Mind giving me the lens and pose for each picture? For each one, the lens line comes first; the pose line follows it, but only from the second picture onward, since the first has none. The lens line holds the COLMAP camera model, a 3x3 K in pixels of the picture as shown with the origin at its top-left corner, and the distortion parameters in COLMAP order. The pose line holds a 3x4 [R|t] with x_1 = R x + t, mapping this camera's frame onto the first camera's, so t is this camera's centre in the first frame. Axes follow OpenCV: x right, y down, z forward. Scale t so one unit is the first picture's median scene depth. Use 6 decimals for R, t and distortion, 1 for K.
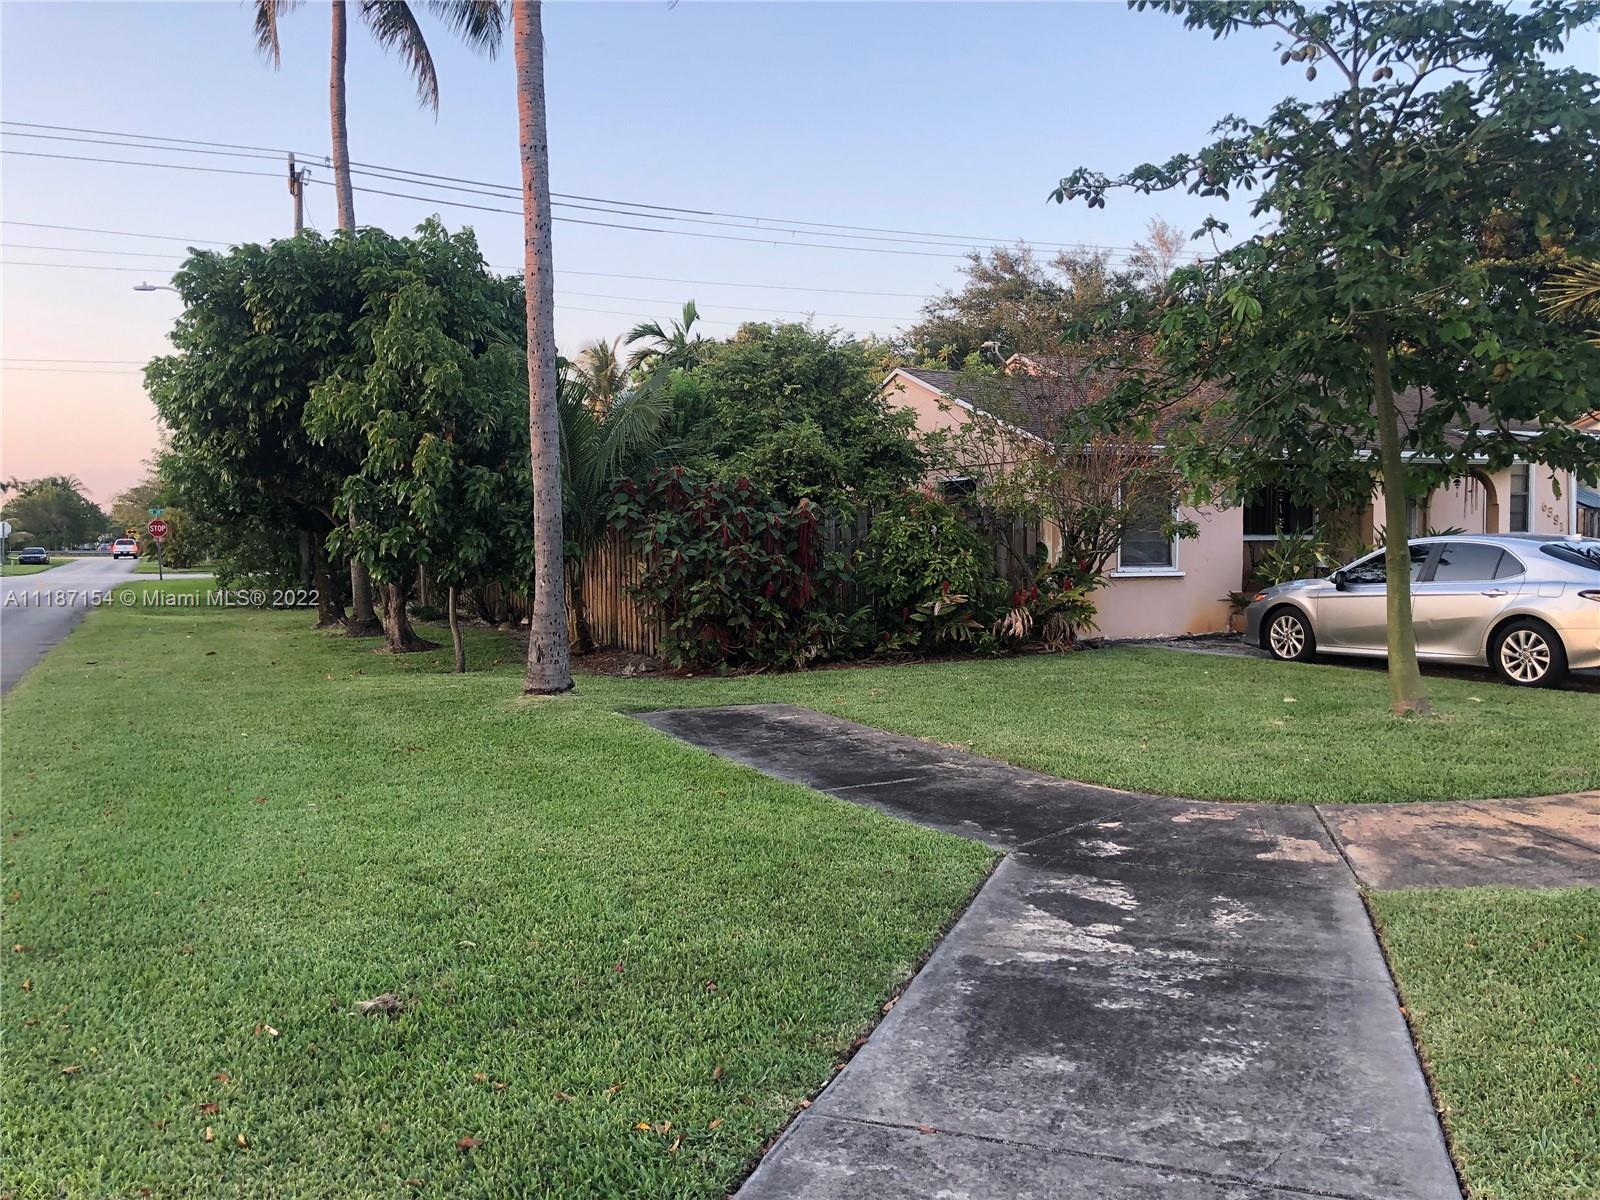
lens RADIAL K [[1298.5, 0, 796.6], [0, 1298.5, 599.1], [0, 0, 1]] dist [-0.052878, -0.003184]
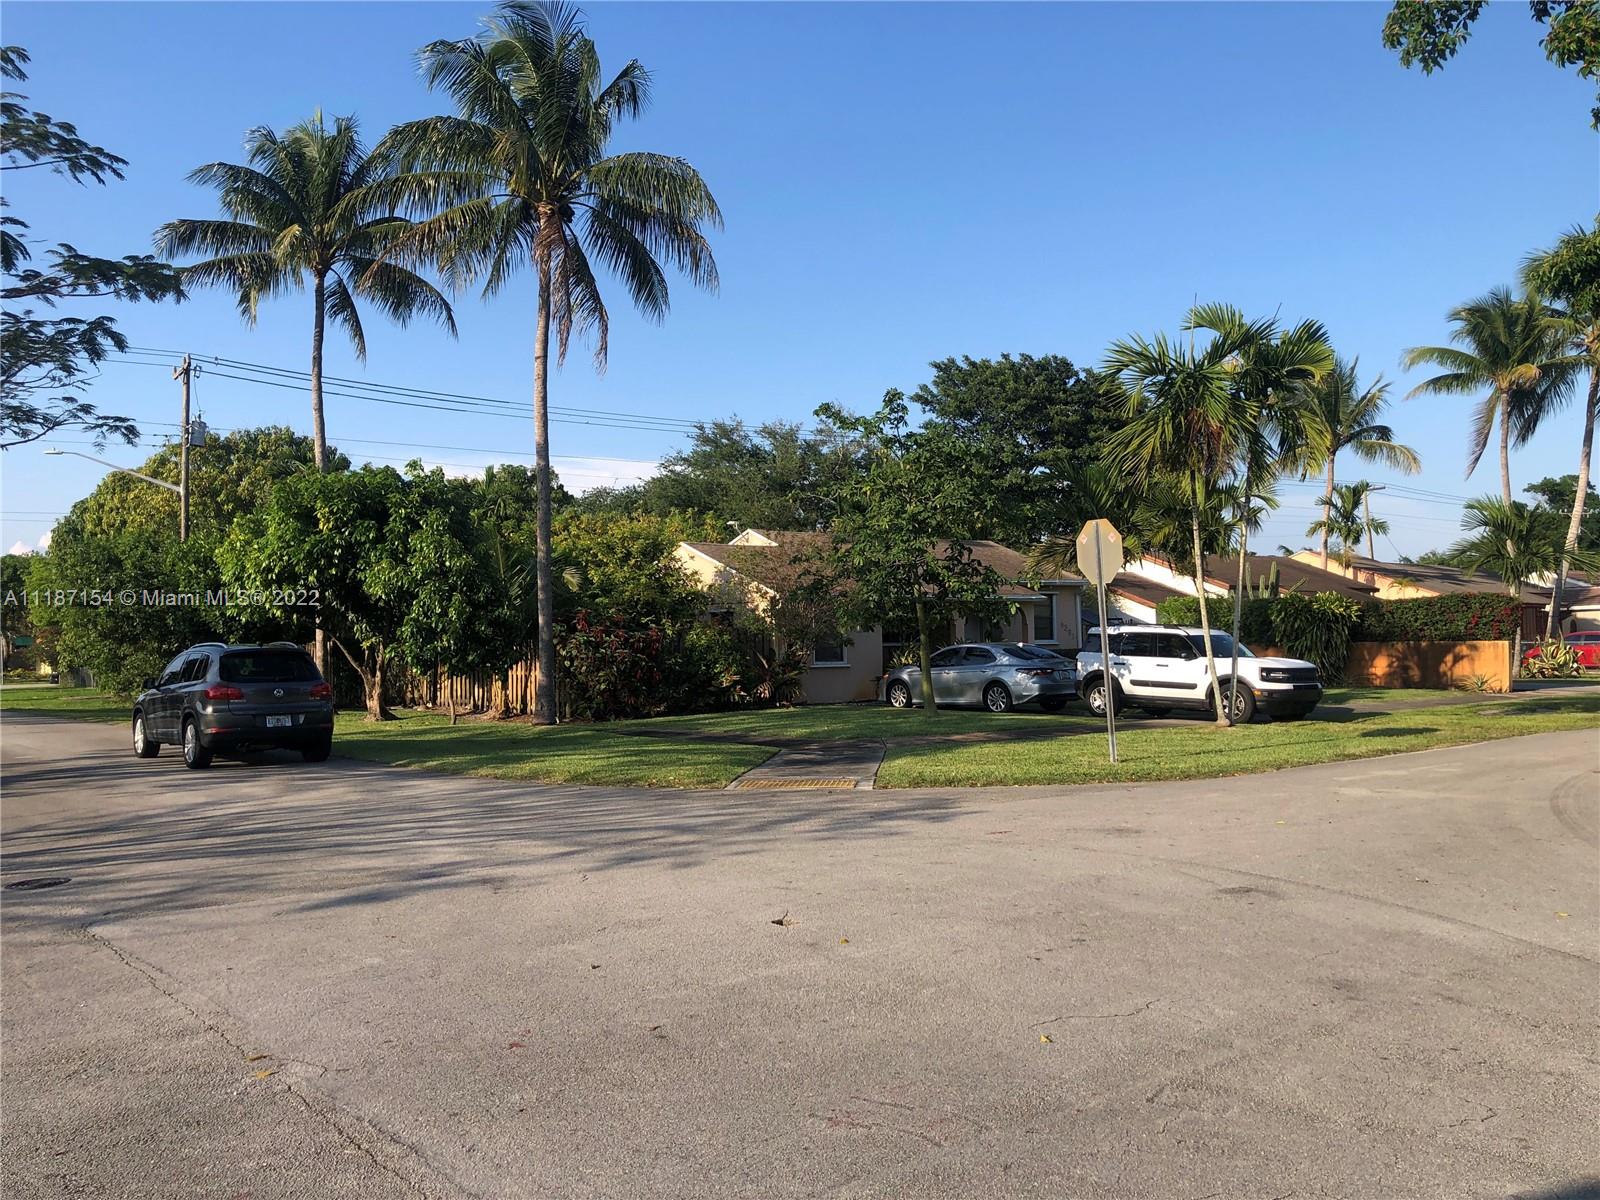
lens RADIAL K [[1347.4, 0, 799.6], [0, 1347.4, 599.4], [0, 0, 1]] dist [0.049078, -0.003676]
pose [[0.971996, -0.001515, 0.234992, -0.098716], [0.019496, 0.997052, -0.074212, 0.012809], [-0.234187, 0.076715, 0.969160, -0.383543]]
